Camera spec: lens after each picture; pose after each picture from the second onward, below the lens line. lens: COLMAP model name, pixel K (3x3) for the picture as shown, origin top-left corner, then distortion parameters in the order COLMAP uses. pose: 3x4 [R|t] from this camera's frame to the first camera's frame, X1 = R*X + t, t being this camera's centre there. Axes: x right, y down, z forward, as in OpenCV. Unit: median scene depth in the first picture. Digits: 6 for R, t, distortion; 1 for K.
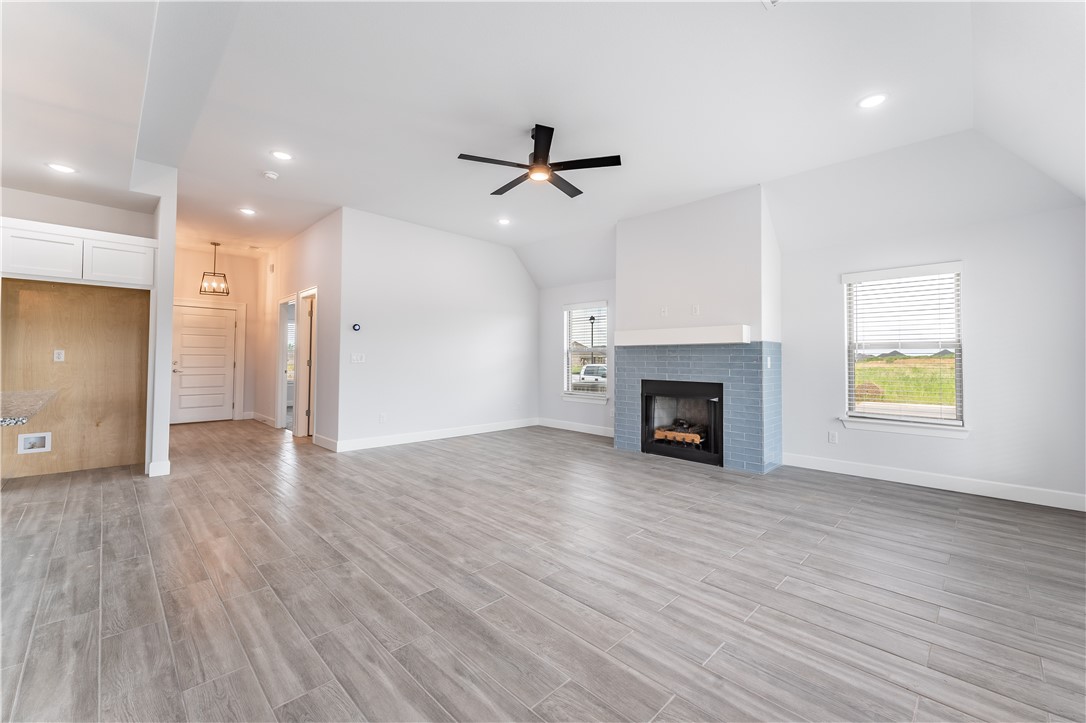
lens RADIAL K [[446.2, 0, 543.6], [0, 446.2, 344.7], [0, 0, 1]] dist [0.003458, 0.000231]
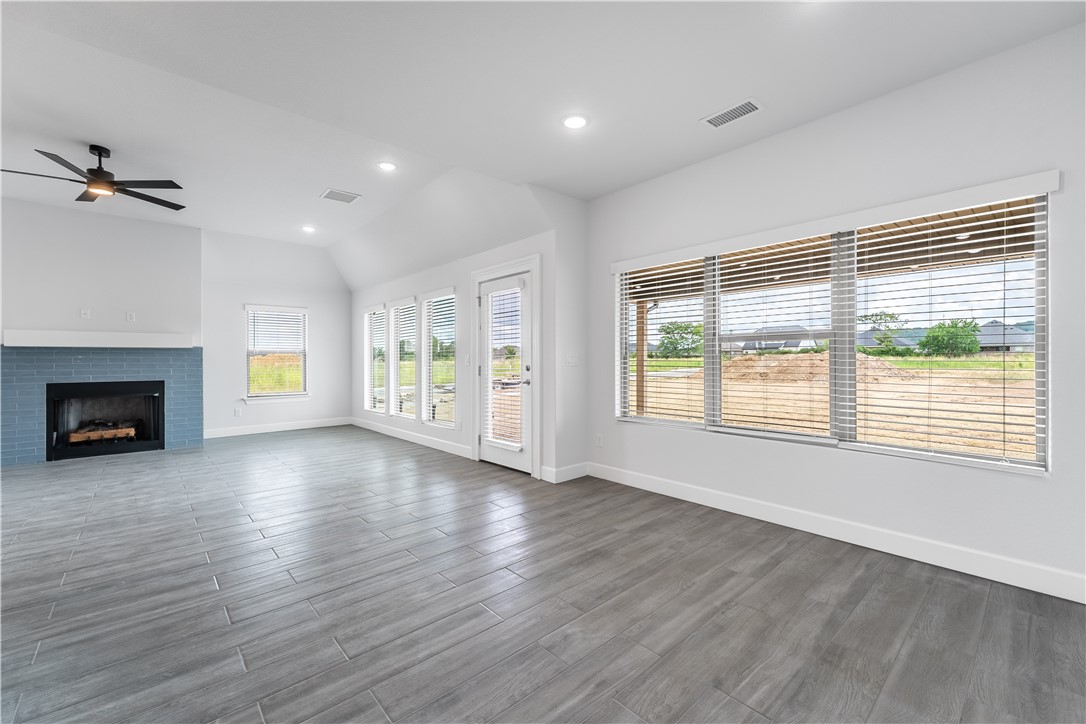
lens RADIAL K [[446.2, 0, 547.7], [0, 446.2, 356.3], [0, 0, 1]] dist [0.003458, 0.000231]
pose [[0.042690, 0.001514, 0.999087, -0.934161], [-0.027812, 0.999613, -0.000326, -0.010678], [-0.998701, -0.027773, 0.042715, -0.115386]]
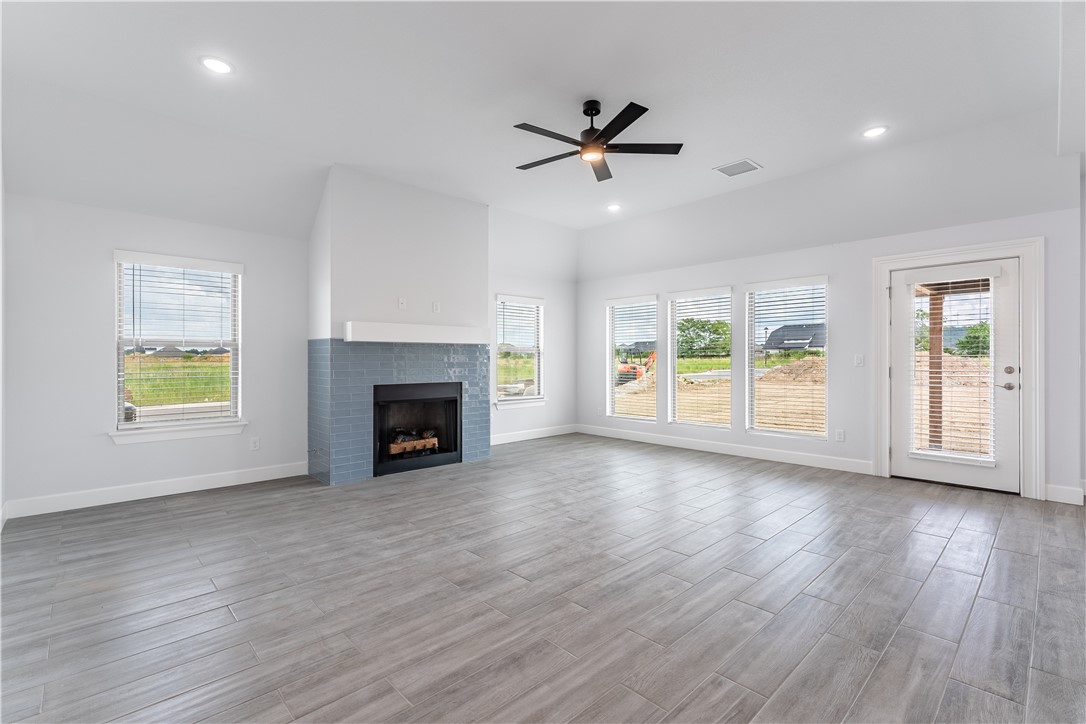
lens RADIAL K [[490.2, 0, 544.3], [0, 490.2, 353.5], [0, 0, 1]] dist [0.001099, 0.001311]
pose [[0.016463, 0.005561, 0.999849, -0.892296], [-0.033637, 0.999422, -0.005005, 0.022883], [-0.999299, -0.033549, 0.016641, 0.955098]]
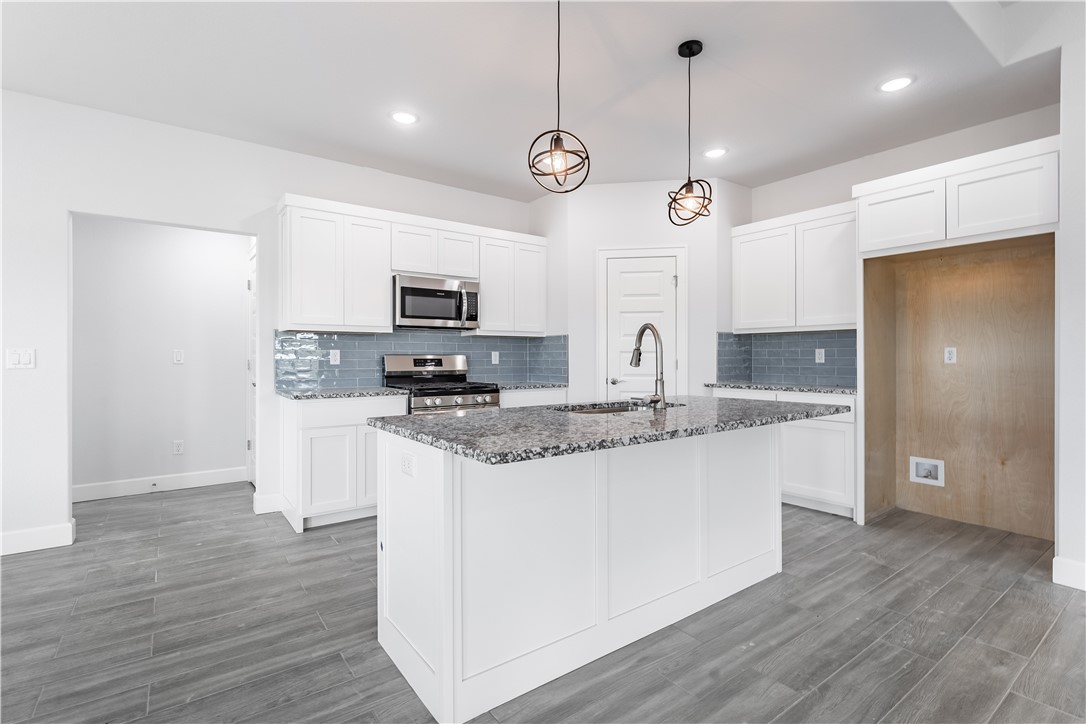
lens RADIAL K [[509.9, 0, 544.8], [0, 509.9, 357.9], [0, 0, 1]] dist [-0.003835, 0.000268]
pose [[-0.148080, -0.002858, -0.988971, -0.203871], [0.032795, 0.999432, -0.007799, 0.014912], [0.988431, -0.033588, -0.147903, 0.528388]]
